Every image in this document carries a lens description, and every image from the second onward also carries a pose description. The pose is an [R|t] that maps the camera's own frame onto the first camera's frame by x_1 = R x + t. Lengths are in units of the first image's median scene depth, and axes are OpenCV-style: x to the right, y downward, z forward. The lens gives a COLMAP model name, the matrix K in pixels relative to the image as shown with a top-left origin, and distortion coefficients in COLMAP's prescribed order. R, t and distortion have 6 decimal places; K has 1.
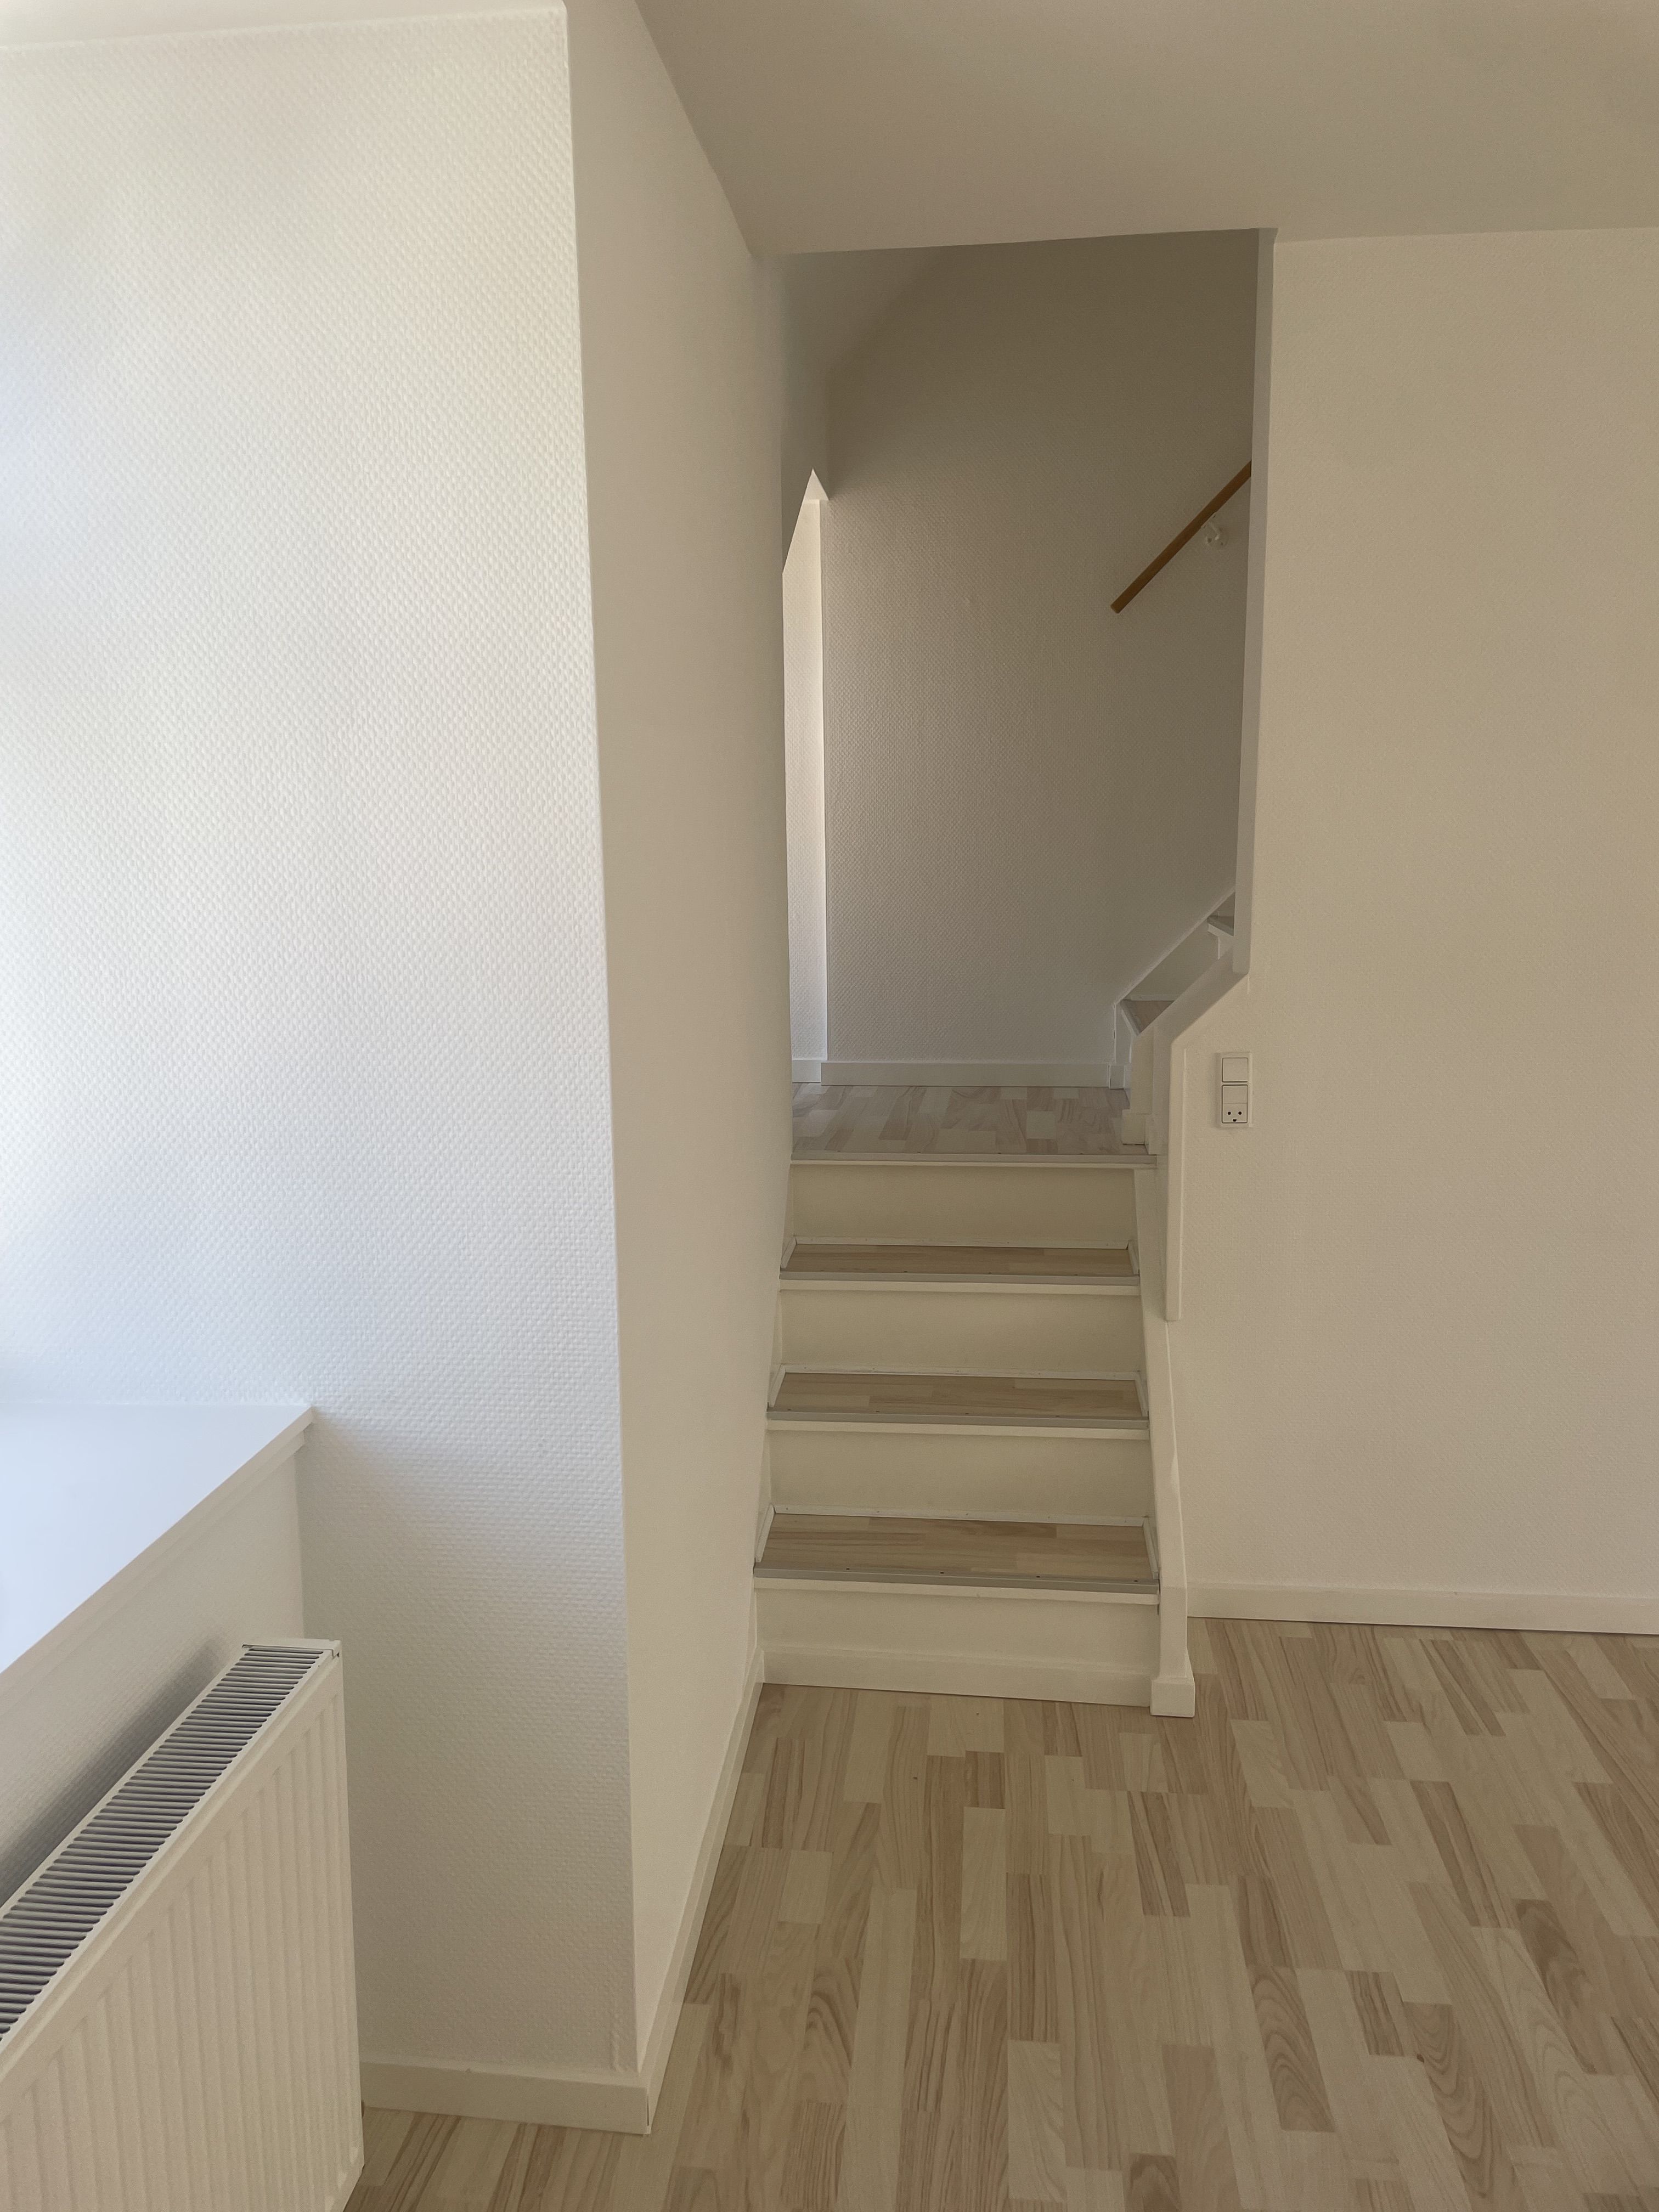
lens RADIAL K [[1678.4, 0, 820.6], [0, 1678.4, 975.6], [0, 0, 1]] dist [0.082462, -0.100771]
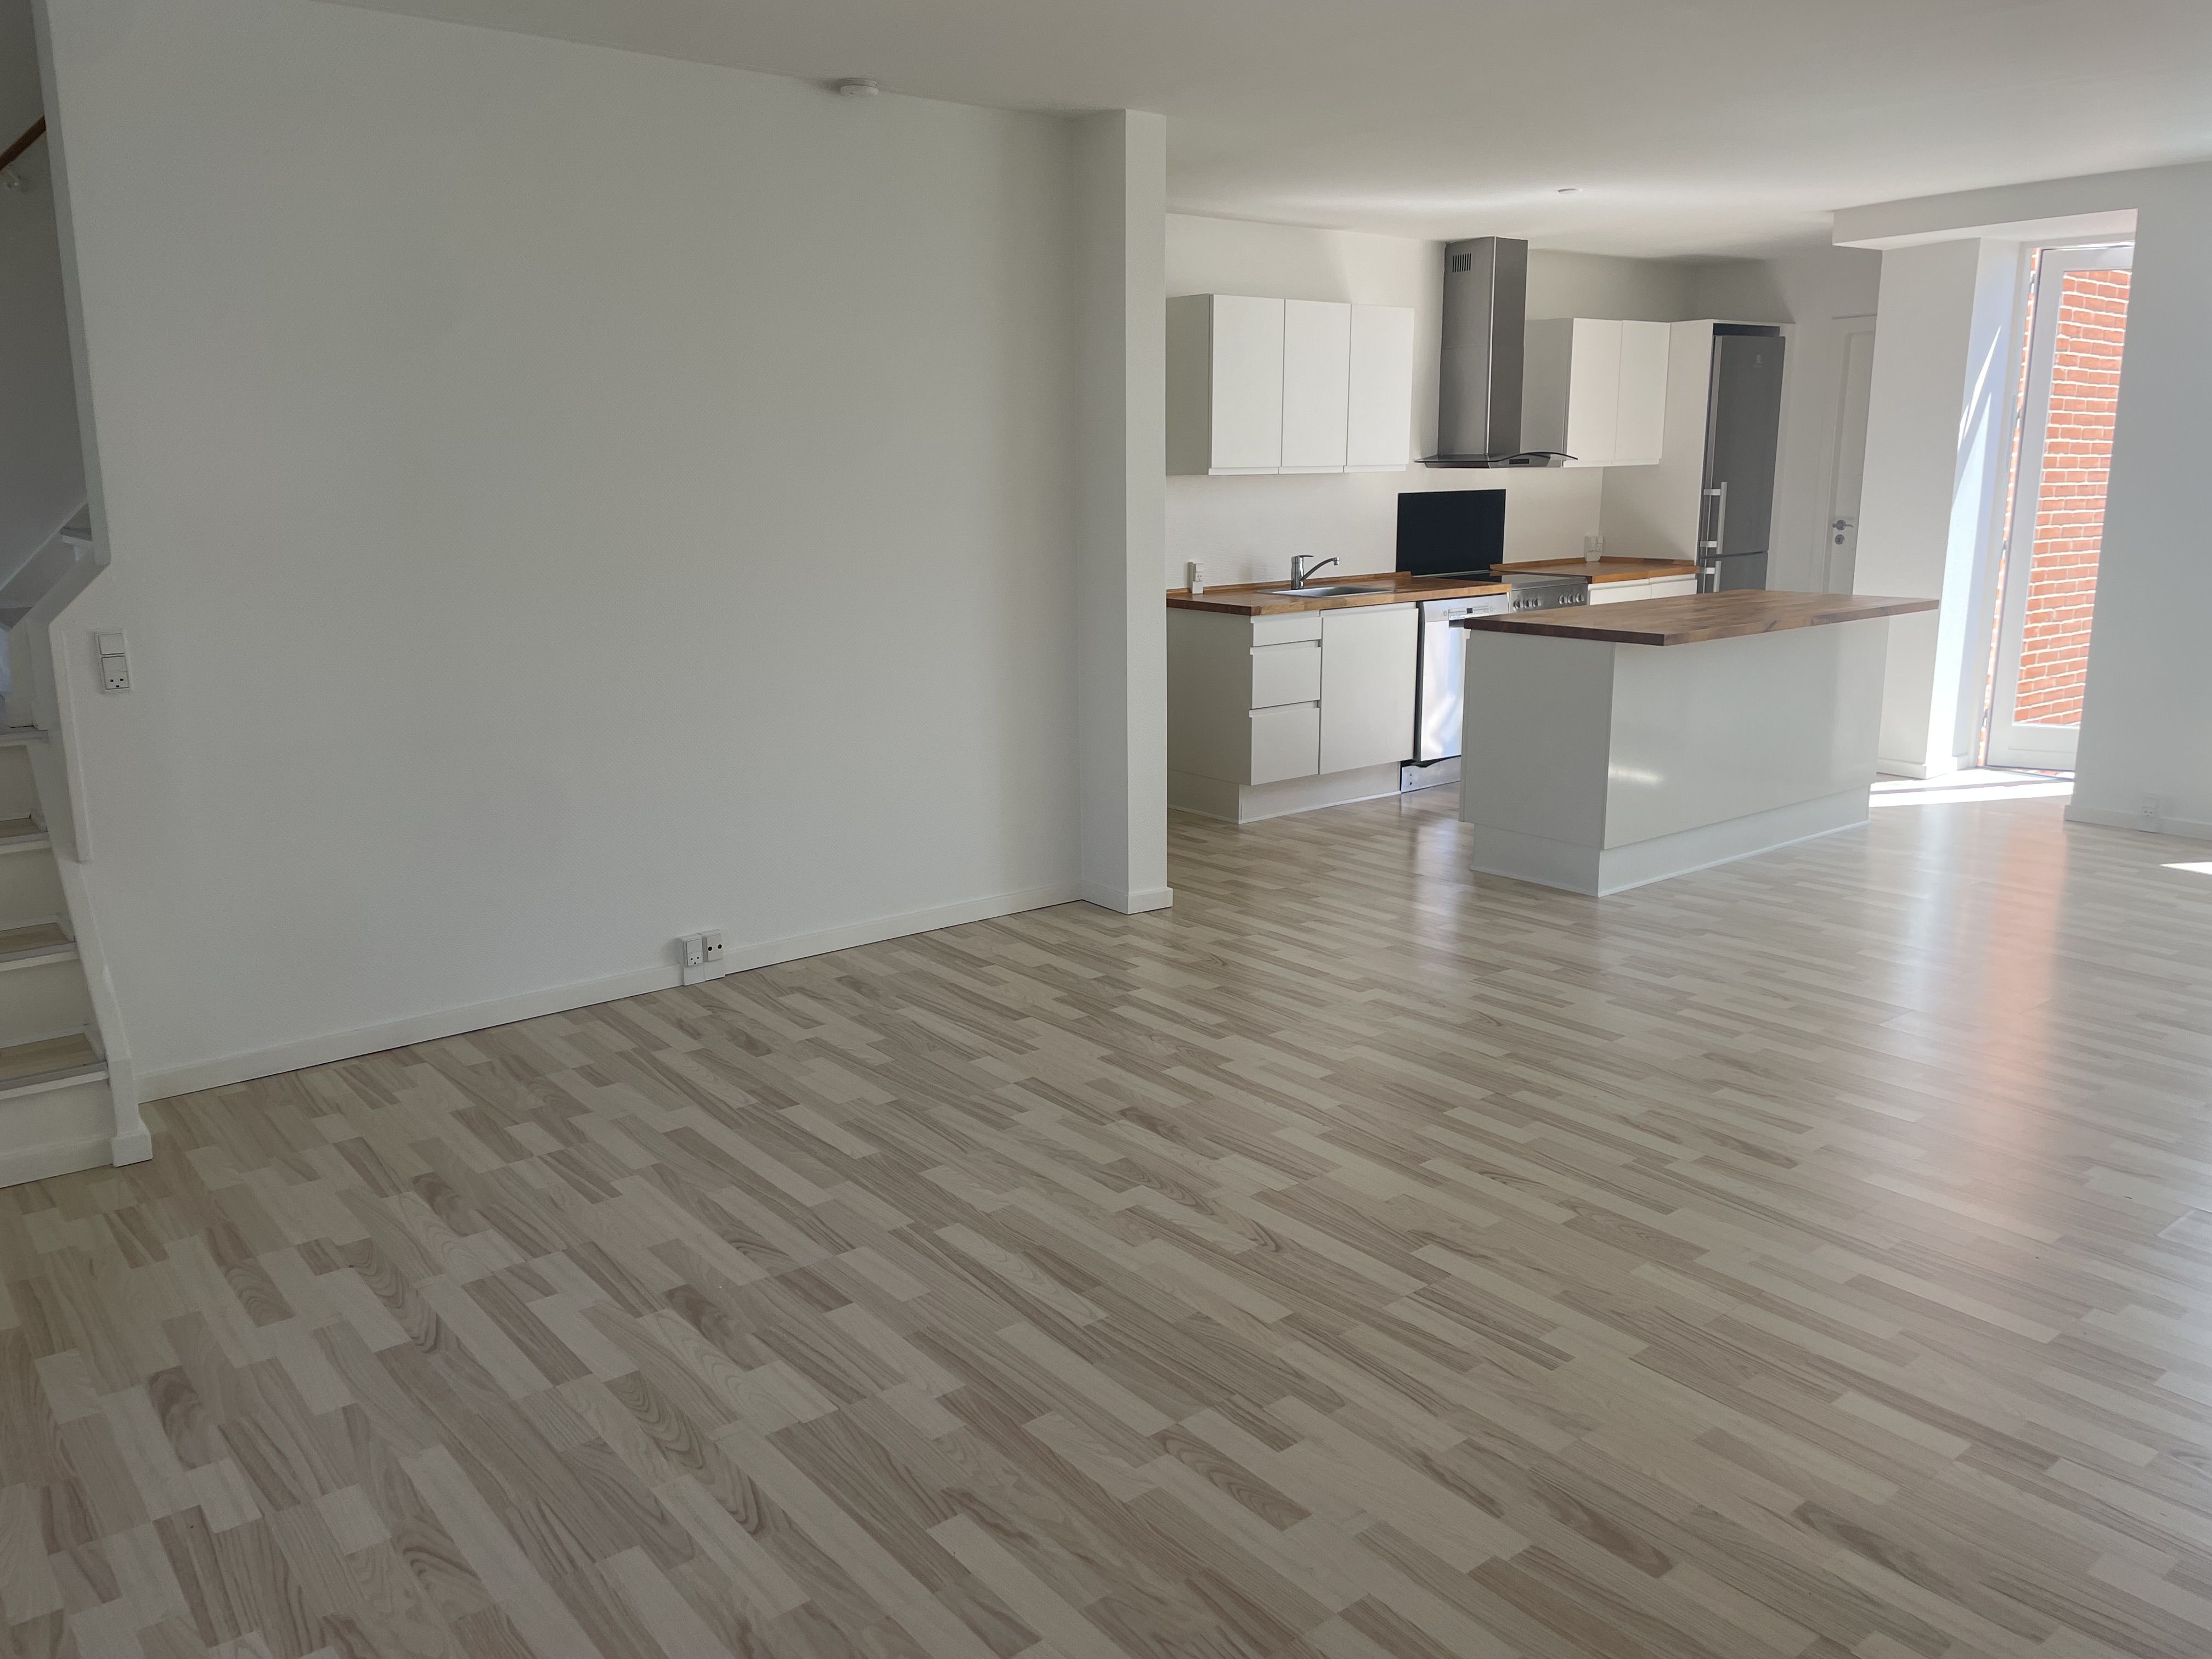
lens RADIAL K [[1678.4, 0, 1111.7], [0, 1678.4, 833.9], [0, 0, 1]] dist [0.082462, -0.100771]
pose [[0.709670, -0.153701, 0.687564, -0.108520], [0.071119, 0.986556, 0.147134, 0.063199], [-0.700936, -0.055518, 0.711060, -0.382909]]
